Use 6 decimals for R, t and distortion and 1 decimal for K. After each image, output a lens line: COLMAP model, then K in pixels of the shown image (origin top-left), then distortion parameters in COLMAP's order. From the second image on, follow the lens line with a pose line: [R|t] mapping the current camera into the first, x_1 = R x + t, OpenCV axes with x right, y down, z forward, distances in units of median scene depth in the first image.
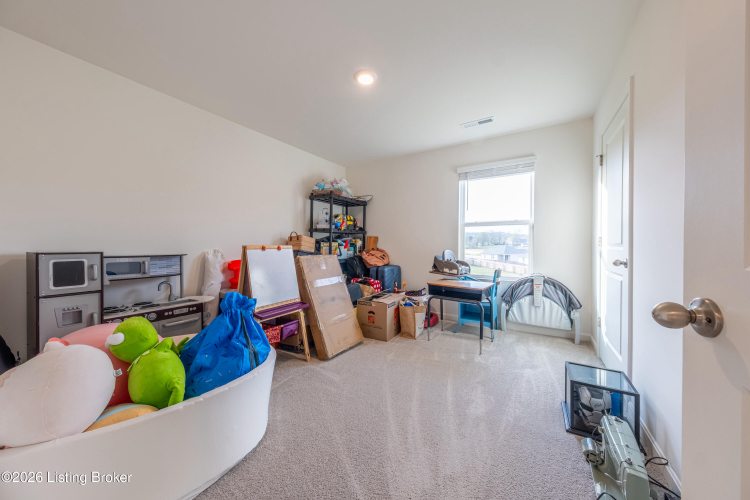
lens RADIAL K [[260.3, 0, 377.7], [0, 260.3, 248.8], [0, 0, 1]] dist [-0.000498, -0.000664]
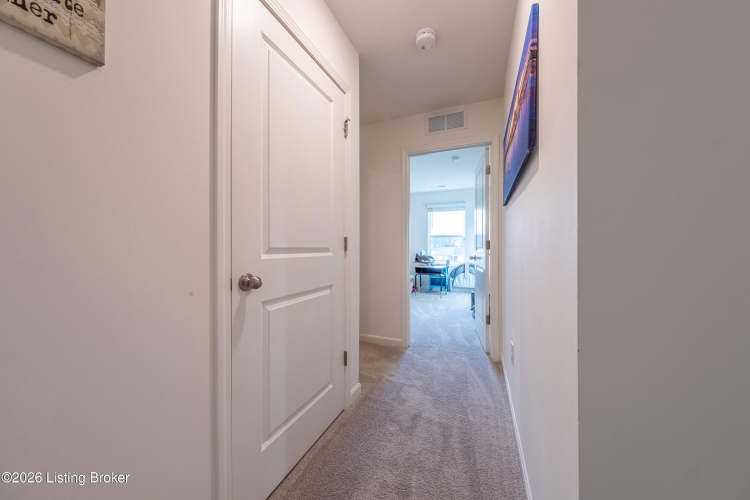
lens RADIAL K [[260.3, 0, 377.7], [0, 260.3, 248.8], [0, 0, 1]] dist [-0.000498, -0.000664]
pose [[0.985760, -0.002022, 0.168144, -0.382281], [0.003248, 0.999970, -0.007021, 0.007210], [-0.168125, 0.007468, 0.985737, -0.824696]]
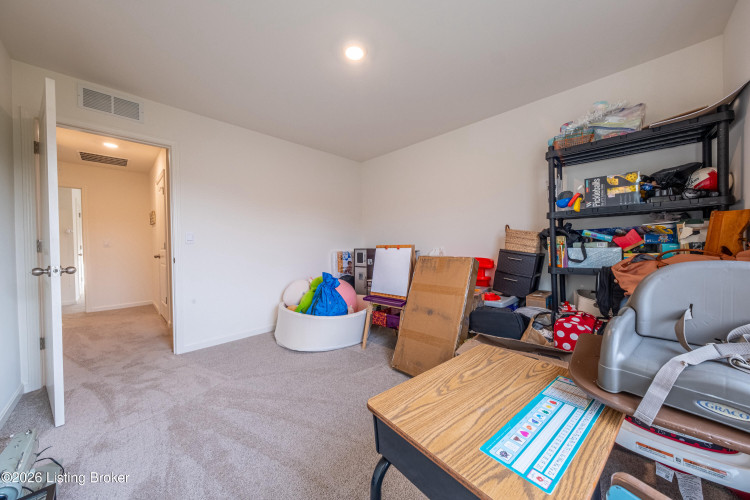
lens RADIAL K [[260.3, 0, 377.7], [0, 260.3, 248.8], [0, 0, 1]] dist [-0.000498, -0.000664]
pose [[-0.272275, 0.010988, -0.962157, 0.586248], [0.001727, 0.999939, 0.010930, -0.006464], [0.962218, 0.001314, -0.272277, 0.999769]]
